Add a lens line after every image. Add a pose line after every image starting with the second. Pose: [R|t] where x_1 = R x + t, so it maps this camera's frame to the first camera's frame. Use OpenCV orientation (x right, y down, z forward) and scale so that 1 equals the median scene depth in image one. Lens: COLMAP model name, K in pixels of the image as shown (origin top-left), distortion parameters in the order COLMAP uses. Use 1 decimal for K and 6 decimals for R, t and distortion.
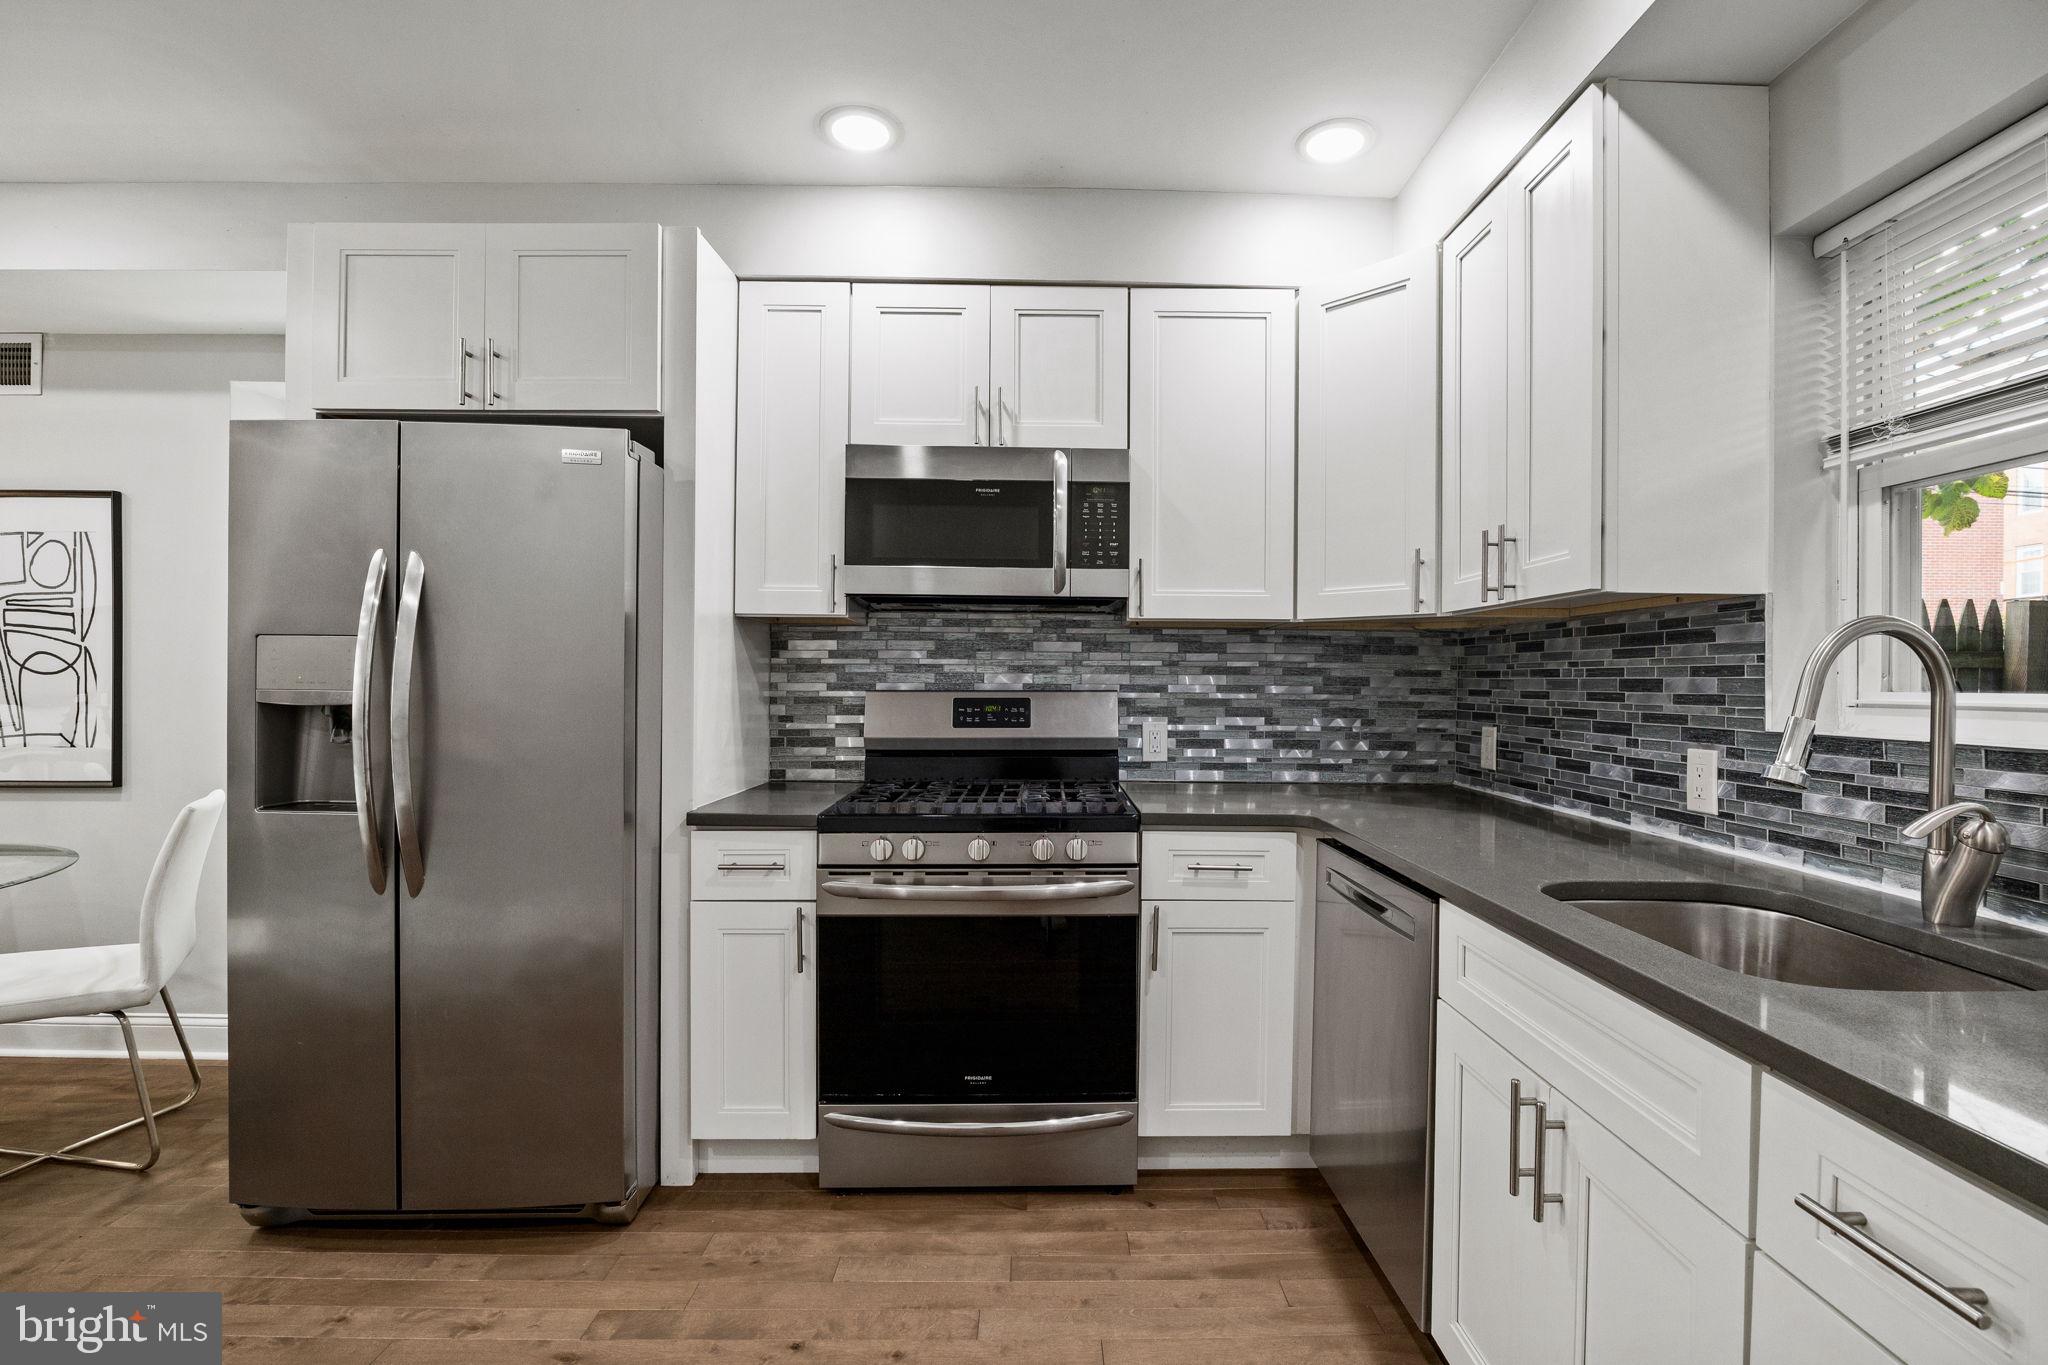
lens RADIAL K [[904.7, 0, 1065.6], [0, 904.7, 684.8], [0, 0, 1]] dist [-0.017455, 0.001077]
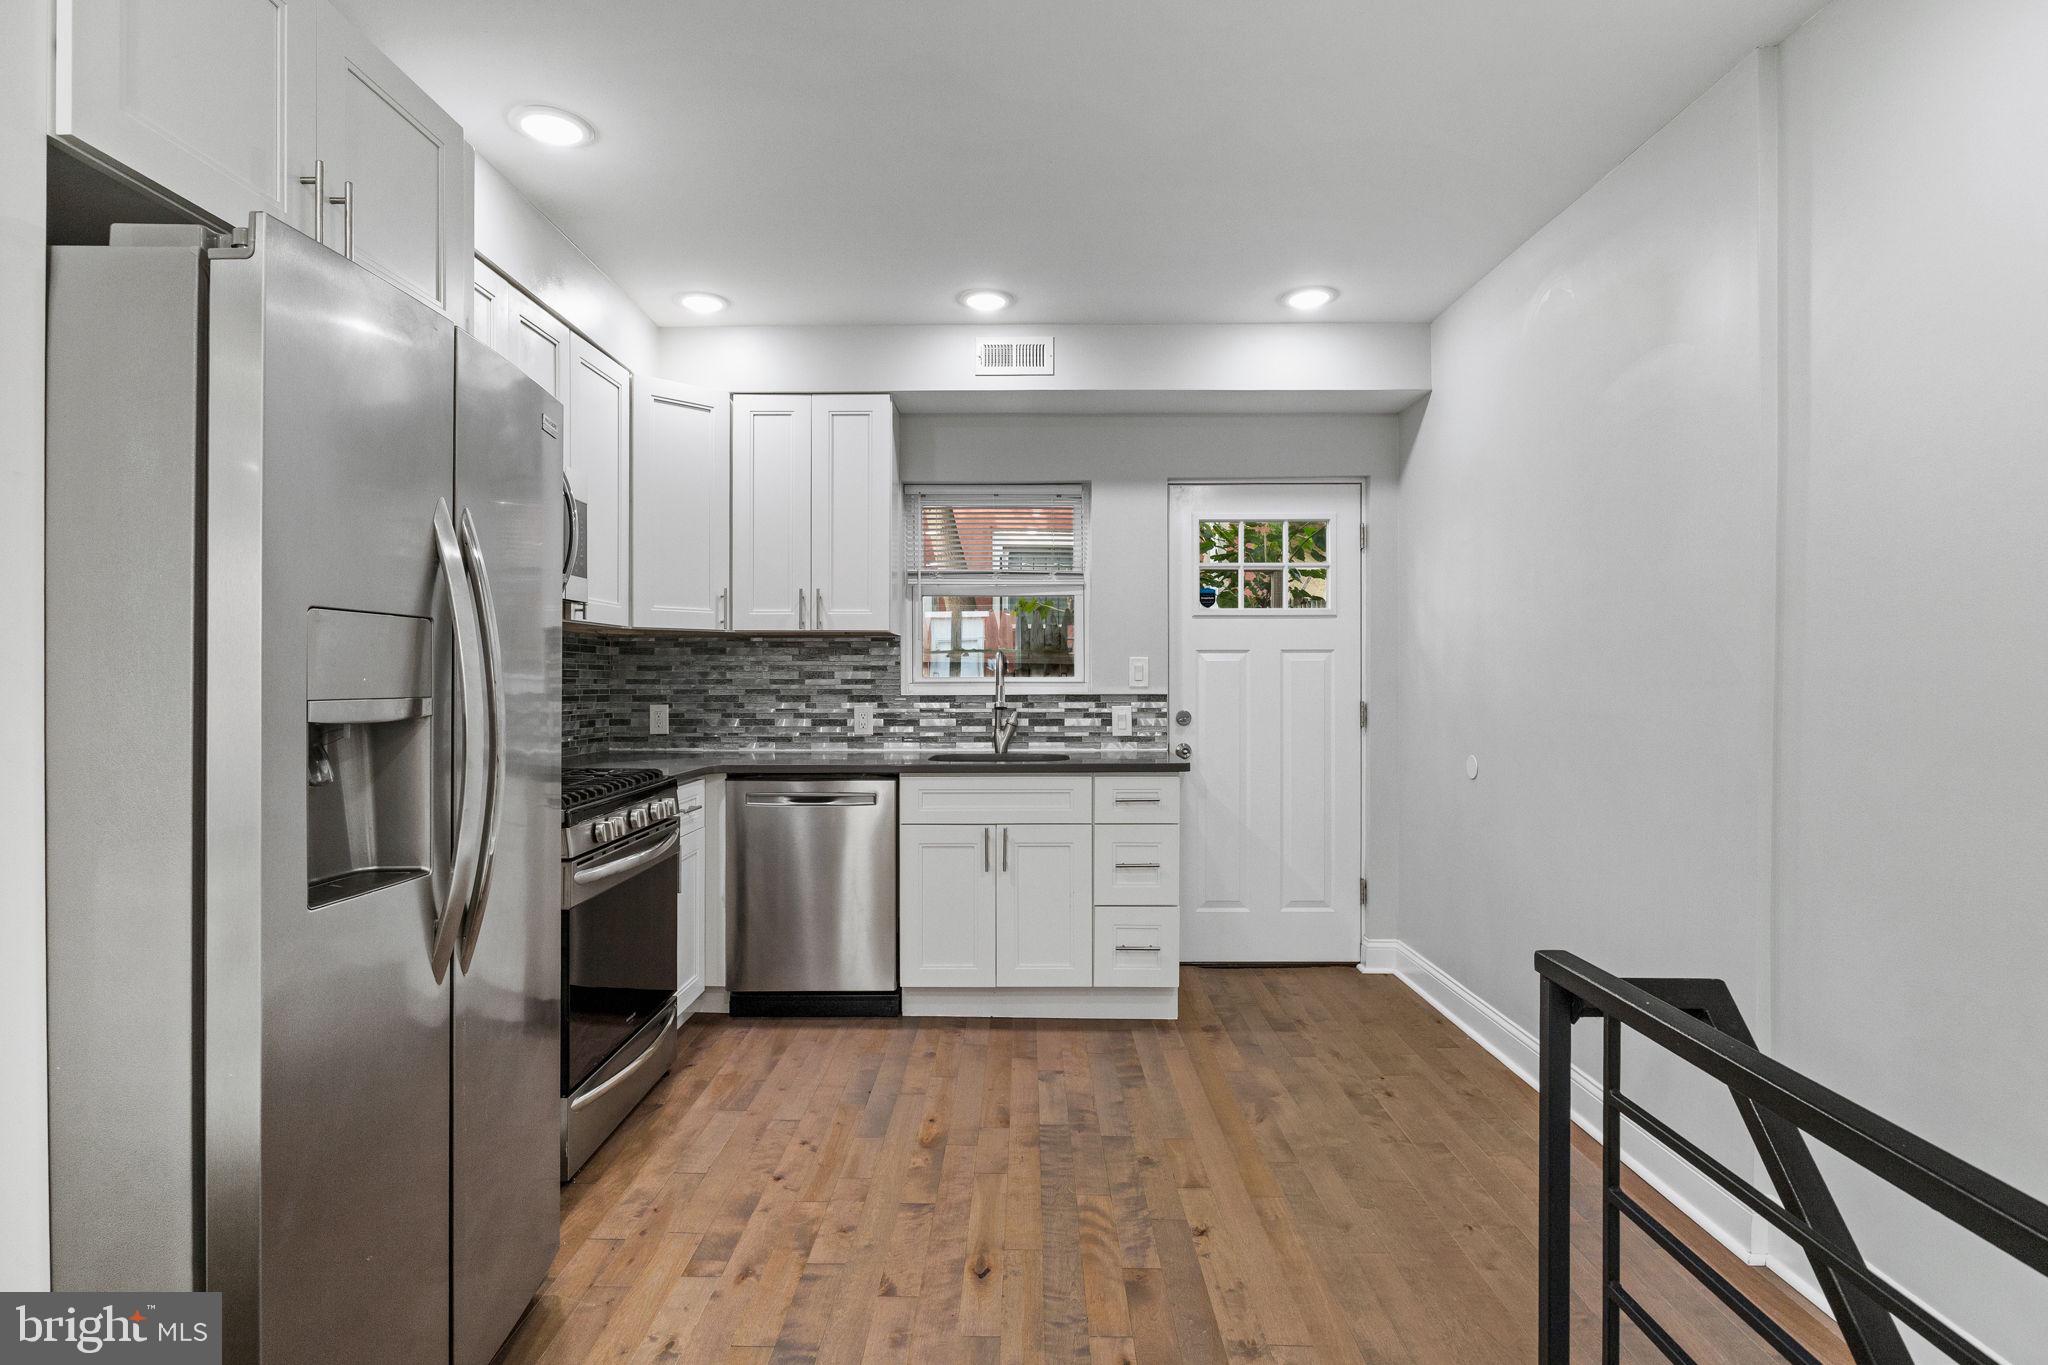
lens RADIAL K [[1005.8, 0, 993.7], [0, 1005.8, 682.8], [0, 0, 1]] dist [-0.006096, 0.005688]
pose [[0.062674, -0.017342, 0.997883, -1.352645], [0.004487, 0.999844, 0.017094, -0.016520], [-0.998024, 0.003406, 0.062742, 0.448895]]
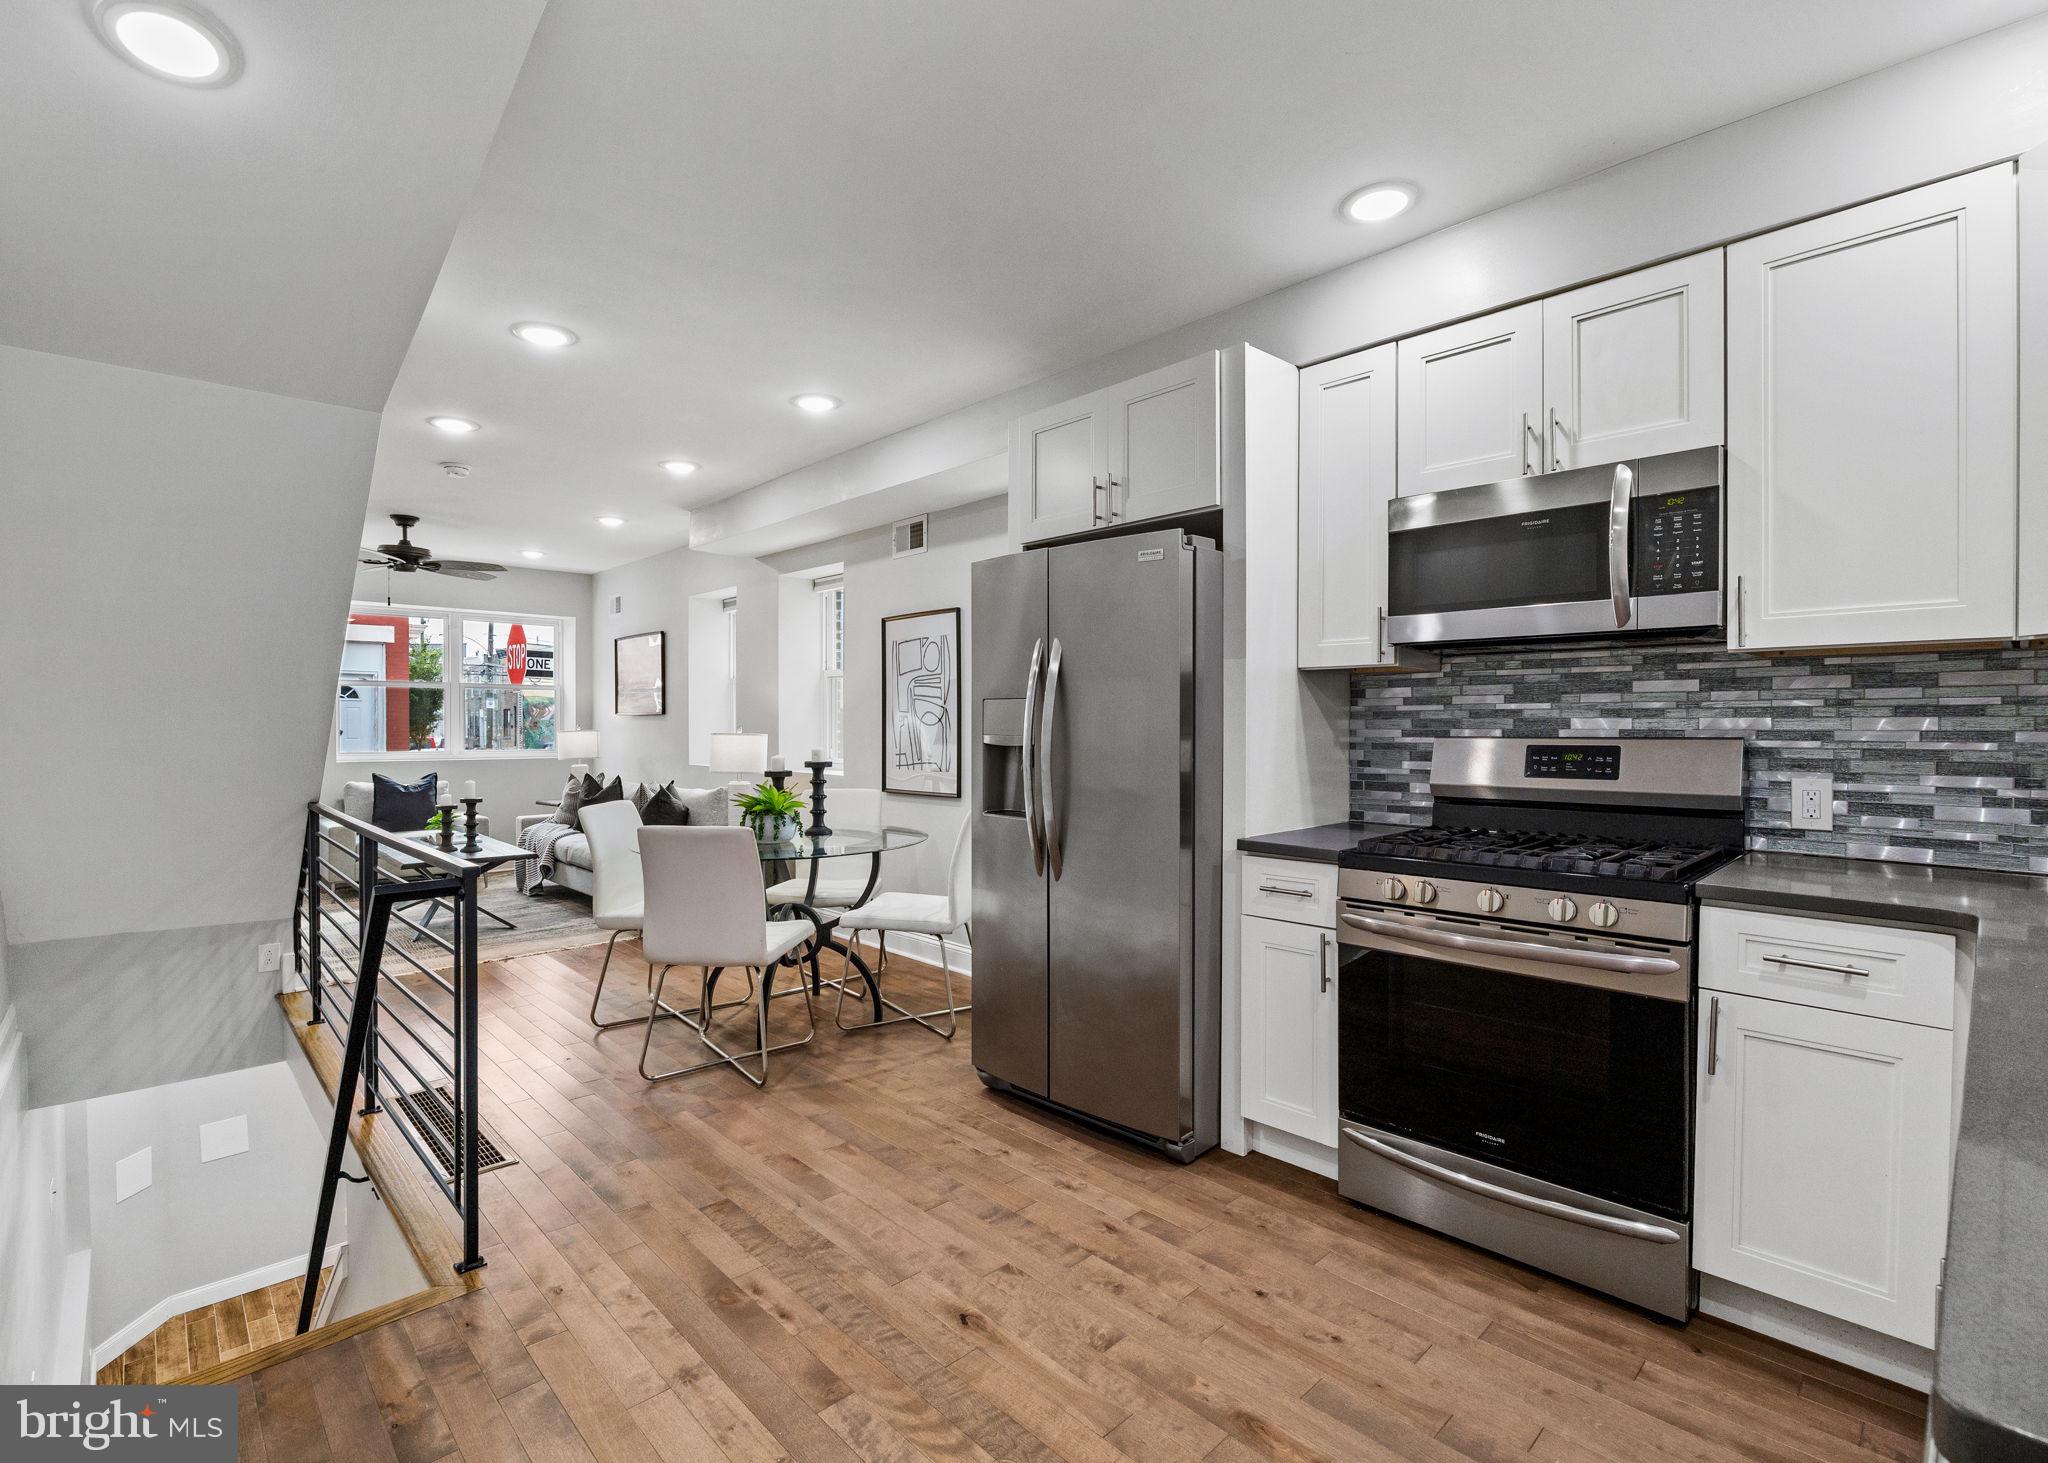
lens RADIAL K [[955.8, 0, 1027.5], [0, 955.8, 731.6], [0, 0, 1]] dist [-0.014956, 0.001829]
pose [[0.677024, -0.001066, -0.735960, 0.317329], [0.001566, 0.999999, -0.000008, -0.000317], [0.735959, -0.001147, 0.677025, -0.054727]]
